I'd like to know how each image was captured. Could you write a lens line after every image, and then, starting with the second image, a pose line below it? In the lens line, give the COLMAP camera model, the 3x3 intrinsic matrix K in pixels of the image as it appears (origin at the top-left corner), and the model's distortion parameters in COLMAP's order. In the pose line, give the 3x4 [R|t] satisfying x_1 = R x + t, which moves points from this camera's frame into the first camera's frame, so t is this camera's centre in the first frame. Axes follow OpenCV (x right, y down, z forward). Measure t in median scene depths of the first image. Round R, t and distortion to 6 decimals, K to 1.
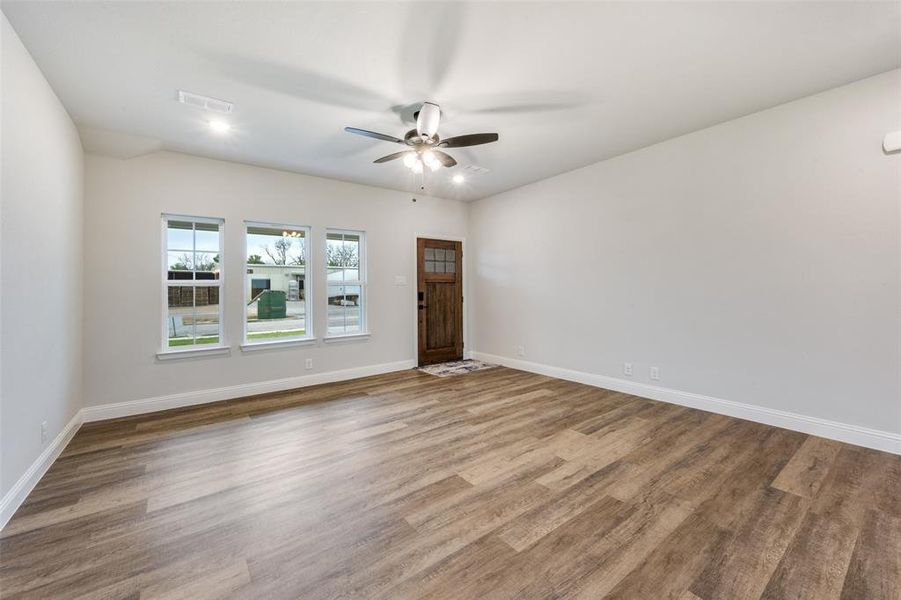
lens RADIAL K [[361.4, 0, 451.1], [0, 361.4, 281.5], [0, 0, 1]] dist [0.000292, 0.000183]
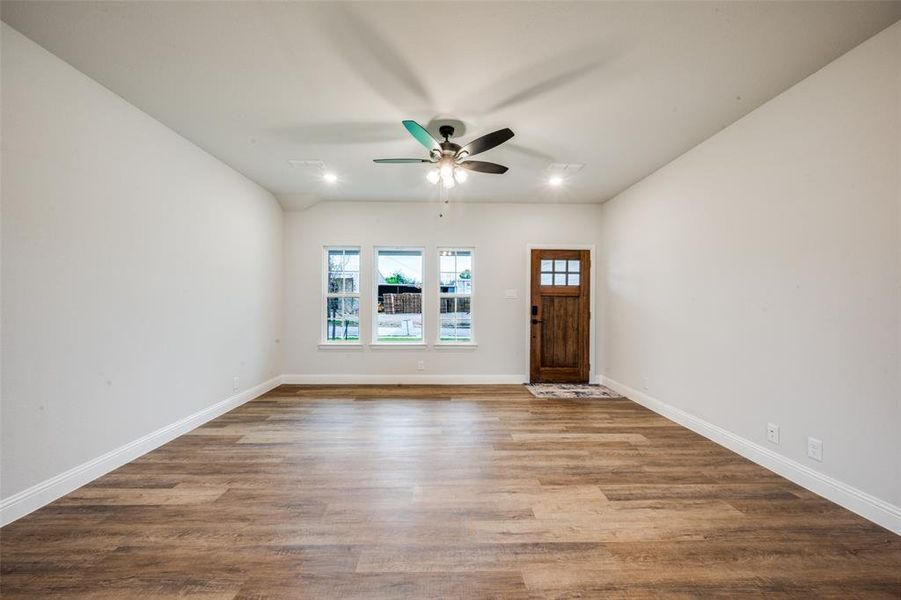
lens RADIAL K [[351.8, 0, 448.4], [0, 351.8, 301.1], [0, 0, 1]] dist [-0.000108, -0.000012]
pose [[0.811695, 0.016511, -0.583847, 0.435060], [-0.004558, 0.999749, 0.021936, -0.004990], [0.584063, -0.015144, 0.811567, 0.177070]]
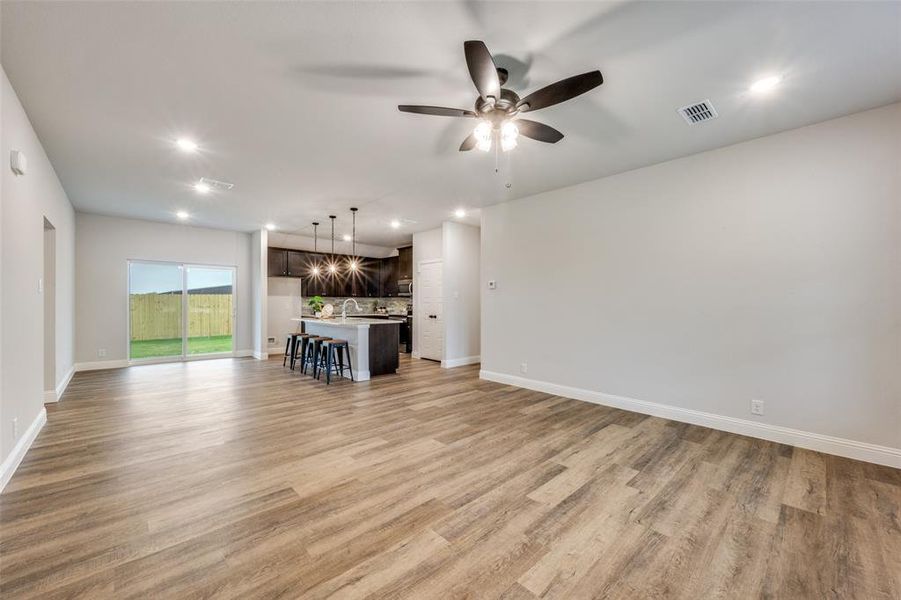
lens RADIAL K [[351.8, 0, 448.4], [0, 351.8, 301.1], [0, 0, 1]] dist [-0.000108, -0.000012]
pose [[-0.993755, 0.009075, -0.111215, 0.095010], [0.011754, 0.999656, -0.023454, 0.030142], [0.110963, -0.024614, -0.993520, 1.504038]]
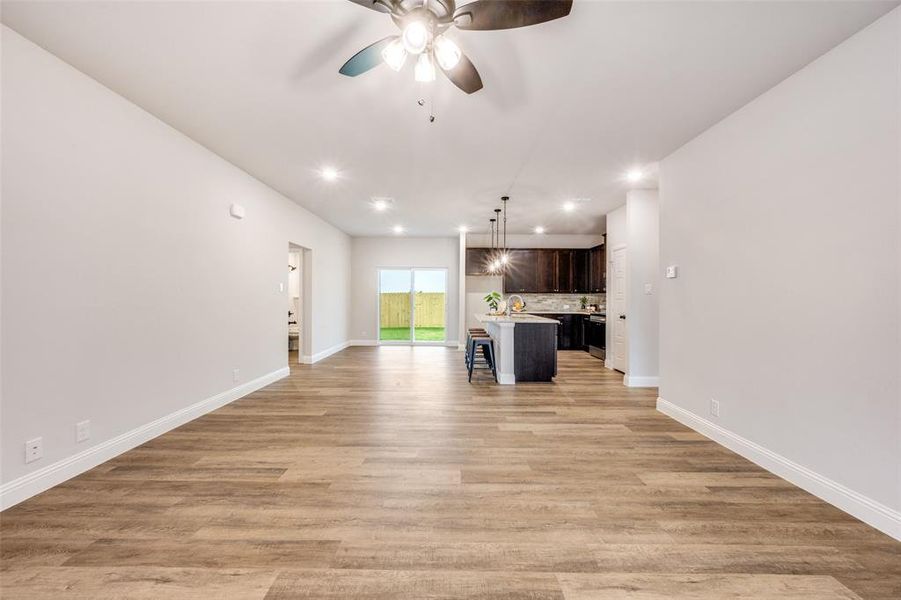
lens RADIAL K [[351.8, 0, 448.4], [0, 351.8, 301.1], [0, 0, 1]] dist [-0.000108, -0.000012]
pose [[-0.798366, 0.005582, 0.602147, -0.359360], [-0.006095, 0.999831, -0.017349, 0.031080], [-0.602142, -0.017521, -0.798197, 1.194988]]
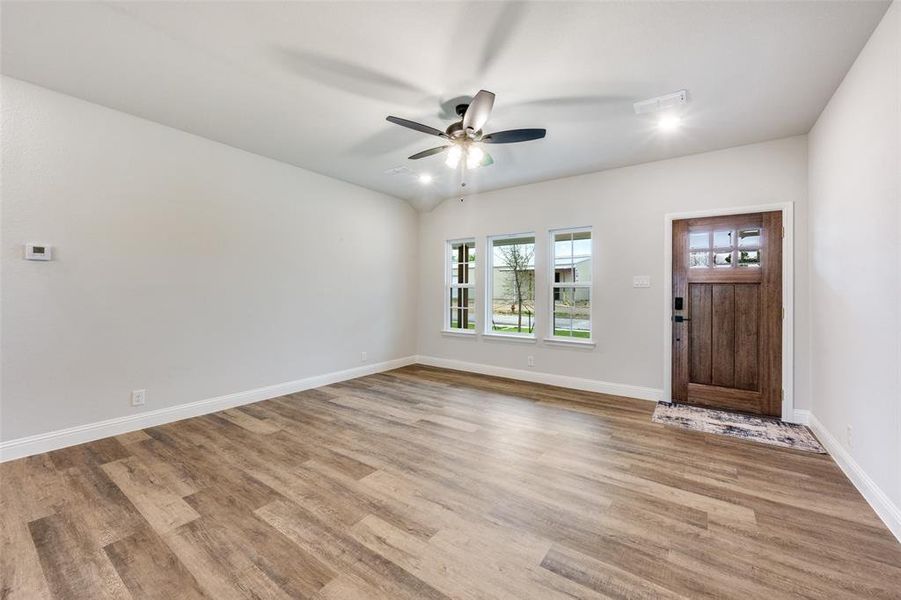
lens RADIAL K [[357.5, 0, 447.9], [0, 357.5, 288.6], [0, 0, 1]] dist [0.000556, -0.000068]
pose [[0.299691, 0.006528, -0.954014, 0.698702], [0.009693, 0.999904, 0.009887, 0.002089], [0.953987, -0.012210, 0.299599, 0.588462]]
